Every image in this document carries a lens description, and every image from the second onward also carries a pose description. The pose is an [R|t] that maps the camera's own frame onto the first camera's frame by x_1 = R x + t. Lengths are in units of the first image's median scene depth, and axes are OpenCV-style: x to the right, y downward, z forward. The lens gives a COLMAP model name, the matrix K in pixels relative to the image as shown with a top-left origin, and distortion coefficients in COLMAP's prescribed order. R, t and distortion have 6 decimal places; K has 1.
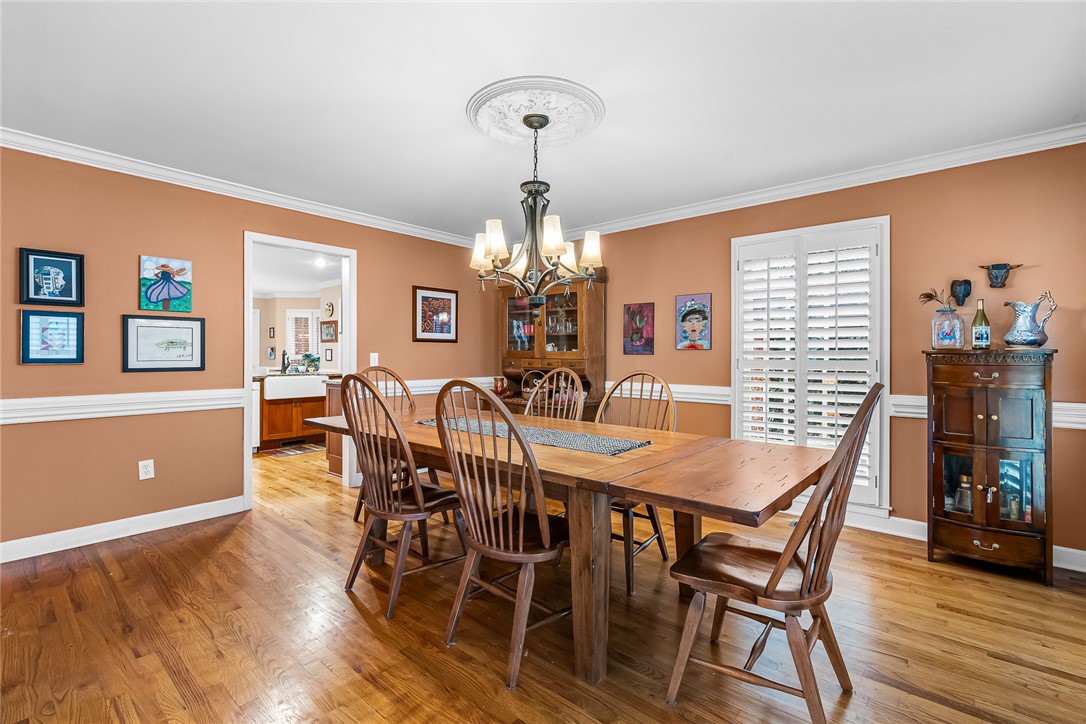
lens RADIAL K [[486.4, 0, 543.1], [0, 486.4, 354.3], [0, 0, 1]] dist [-0.005704, -0.000575]
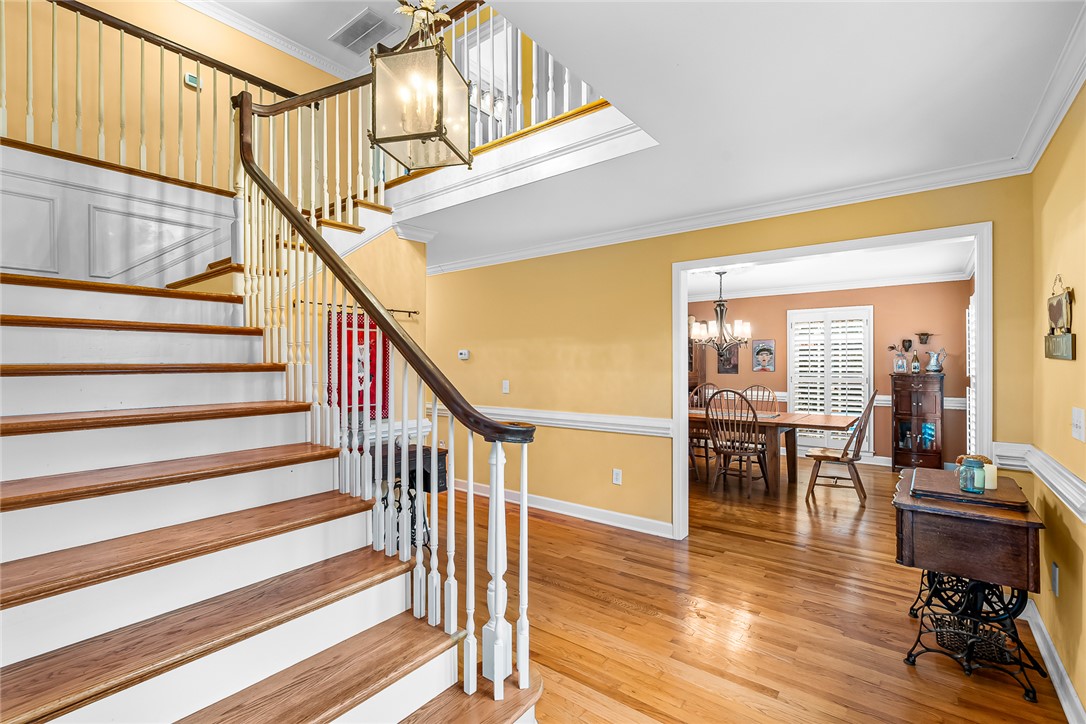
lens RADIAL K [[486.4, 0, 545.7], [0, 486.4, 366.5], [0, 0, 1]] dist [-0.005704, -0.000575]
pose [[0.998914, -0.012959, 0.044748, -0.818886], [0.012426, 0.999849, 0.012158, -0.085609], [-0.044899, -0.011589, 0.998924, -1.058622]]
